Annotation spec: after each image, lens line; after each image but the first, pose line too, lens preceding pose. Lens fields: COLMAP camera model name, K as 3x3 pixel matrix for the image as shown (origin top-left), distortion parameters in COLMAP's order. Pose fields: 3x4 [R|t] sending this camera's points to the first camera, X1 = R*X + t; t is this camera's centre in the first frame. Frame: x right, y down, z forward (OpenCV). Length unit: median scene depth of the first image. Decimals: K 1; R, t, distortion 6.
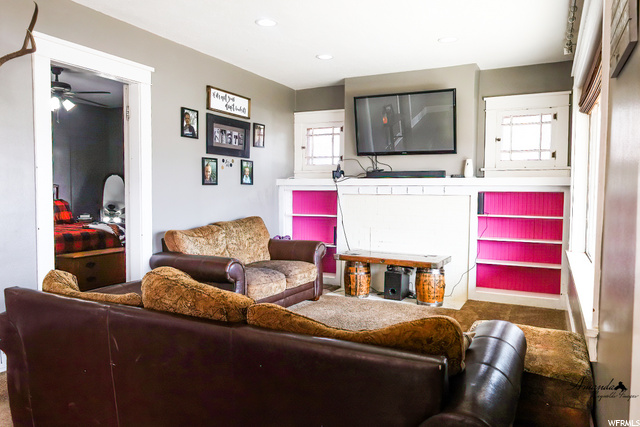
lens RADIAL K [[472.8, 0, 320.0], [0, 472.8, 213.5], [0, 0, 1]] dist [-0.006275, -0.005901]
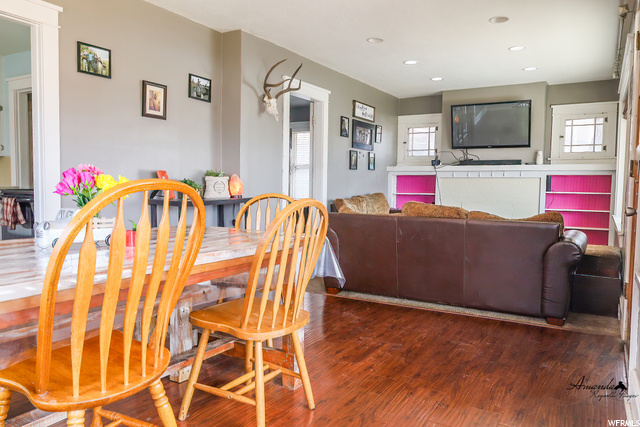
lens RADIAL K [[472.8, 0, 320.0], [0, 472.8, 213.5], [0, 0, 1]] dist [-0.006275, -0.005901]
pose [[0.996237, 0.009538, -0.086148, -0.194129], [-0.008248, 0.999849, 0.015317, 0.048402], [0.086281, -0.014548, 0.996165, -0.408309]]
